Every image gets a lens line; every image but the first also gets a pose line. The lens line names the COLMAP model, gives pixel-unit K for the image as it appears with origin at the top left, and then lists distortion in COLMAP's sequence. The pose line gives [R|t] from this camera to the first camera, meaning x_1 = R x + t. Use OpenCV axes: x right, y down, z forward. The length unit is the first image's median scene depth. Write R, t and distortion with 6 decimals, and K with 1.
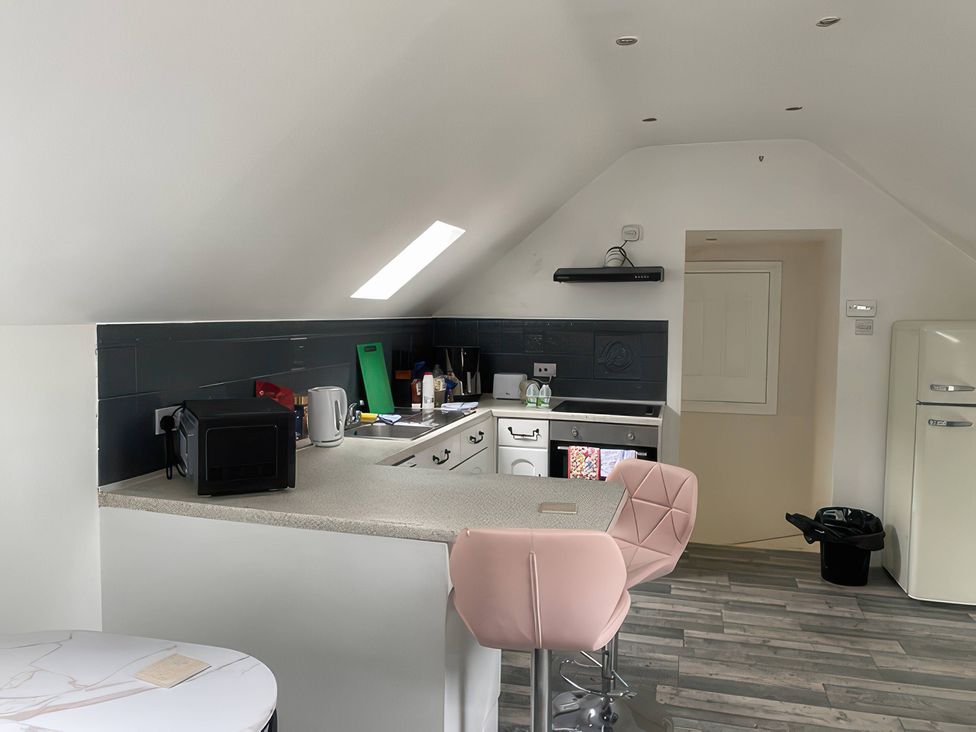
lens RADIAL K [[741.3, 0, 479.4], [0, 741.3, 357.5], [0, 0, 1]] dist [0.025133, -0.038234]
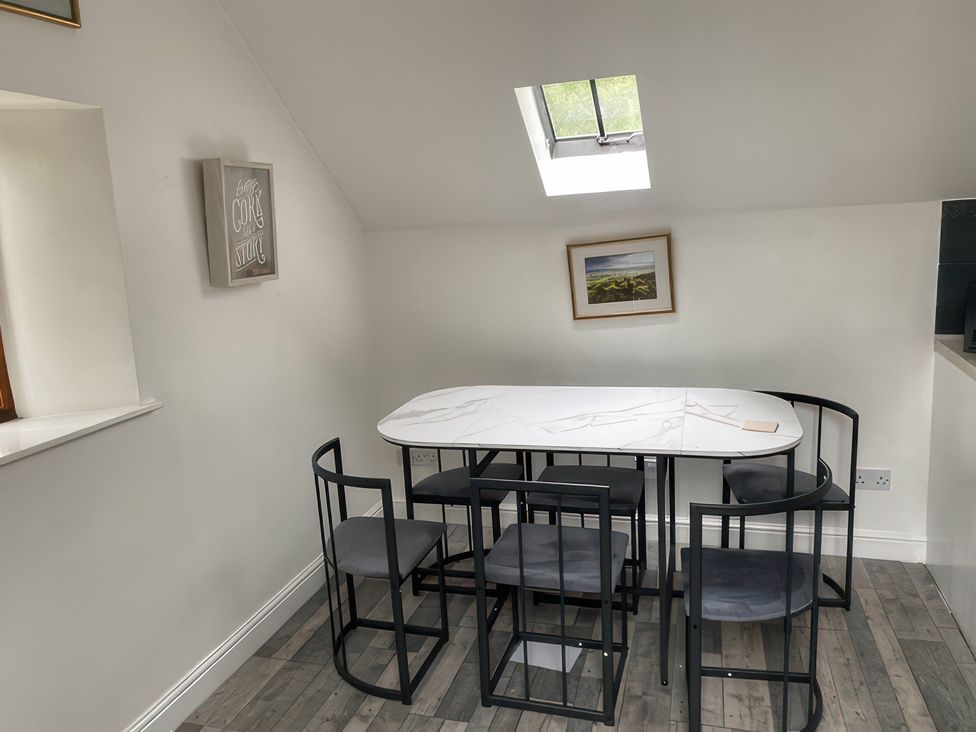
lens RADIAL K [[790.4, 0, 489.1], [0, 790.4, 370.2], [0, 0, 1]] dist [0.032643, -0.038478]
pose [[0.005578, 0.167078, -0.985928, 0.463409], [0.002126, 0.985939, 0.167092, 0.004997], [0.999982, -0.003028, 0.005144, 0.147259]]
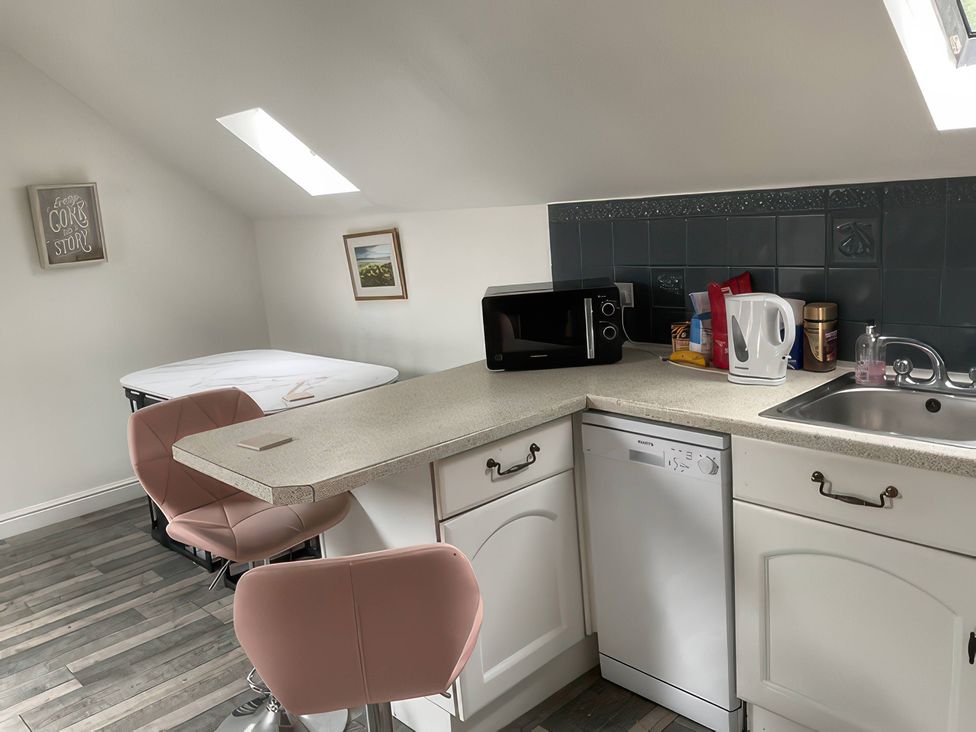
lens RADIAL K [[790.4, 0, 485.2], [0, 790.4, 370.4], [0, 0, 1]] dist [0.032643, -0.038478]
pose [[-0.503890, 0.209490, -0.837979, 0.390494], [0.022709, 0.973021, 0.229595, -0.044974], [0.863469, 0.096661, -0.495053, 0.887900]]
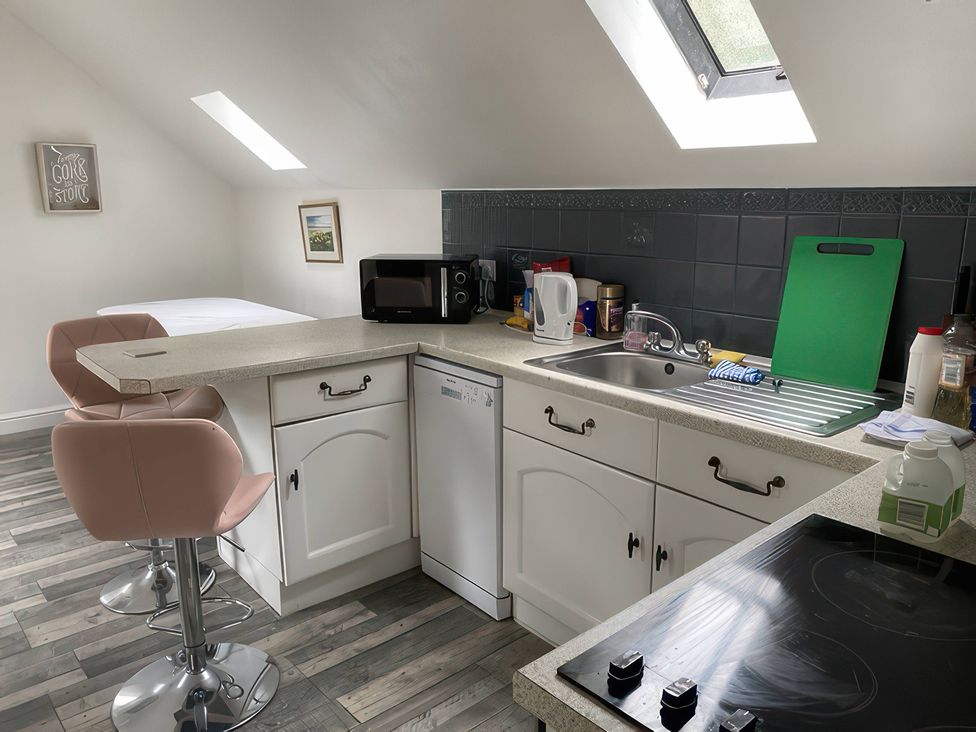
lens RADIAL K [[741.3, 0, 490.7], [0, 741.3, 366.6], [0, 0, 1]] dist [0.025133, -0.038234]
pose [[-0.546310, 0.175631, -0.818962, 0.390948], [-0.055792, 0.967966, 0.244803, -0.039692], [0.835723, 0.179430, -0.519011, 1.065785]]
